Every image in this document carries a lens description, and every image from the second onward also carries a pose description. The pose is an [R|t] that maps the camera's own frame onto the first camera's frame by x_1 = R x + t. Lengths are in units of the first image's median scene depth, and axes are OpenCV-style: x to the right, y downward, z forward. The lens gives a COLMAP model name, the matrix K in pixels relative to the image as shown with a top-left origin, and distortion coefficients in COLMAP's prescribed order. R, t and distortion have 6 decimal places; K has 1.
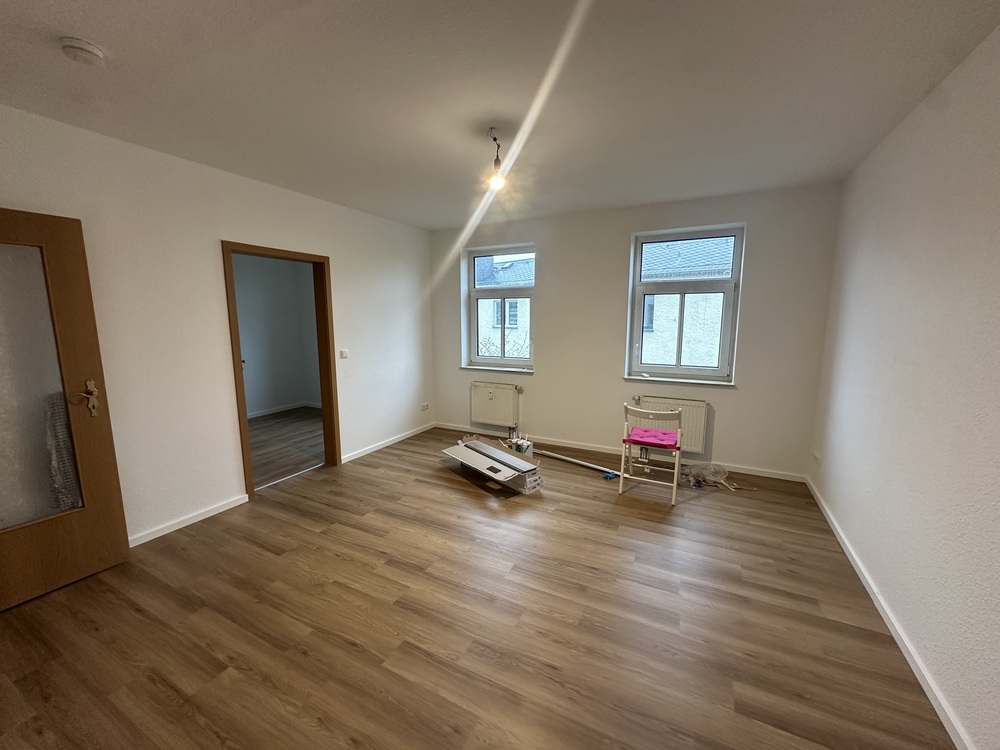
lens RADIAL K [[400.2, 0, 500.7], [0, 400.2, 370.0], [0, 0, 1]] dist [-0.001197, 0.000657]
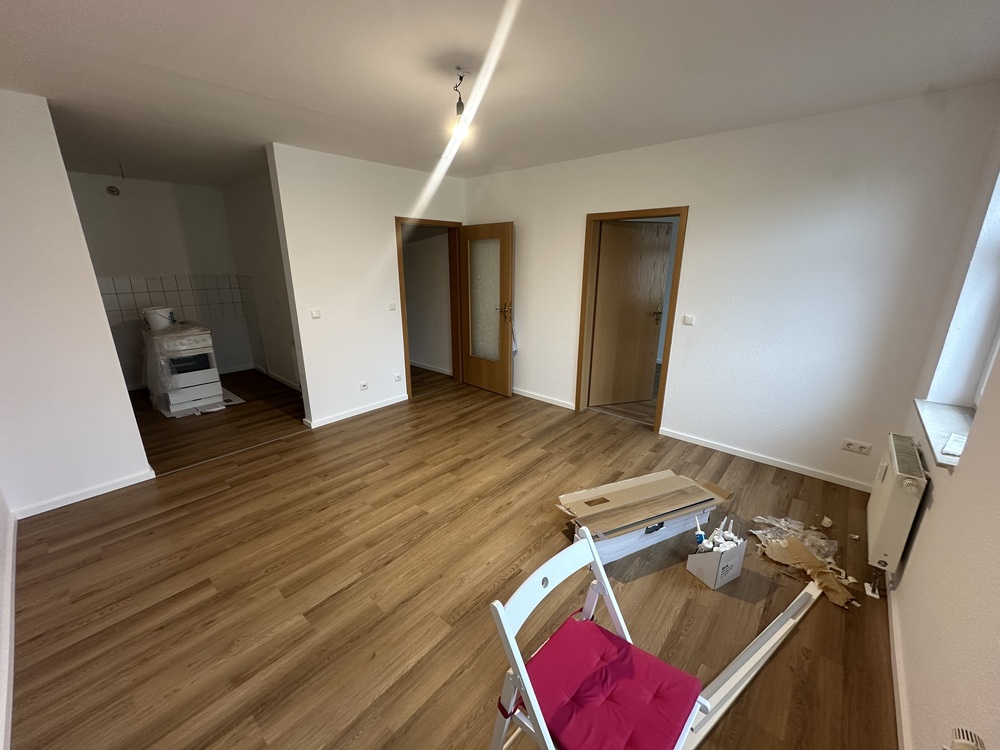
lens RADIAL K [[400.2, 0, 498.8], [0, 400.2, 374.5], [0, 0, 1]] dist [-0.001197, 0.000657]
pose [[-0.249265, 0.269866, -0.930075, 0.794908], [-0.128252, 0.942731, 0.307910, -0.207663], [0.959905, 0.196036, -0.200379, 1.164848]]
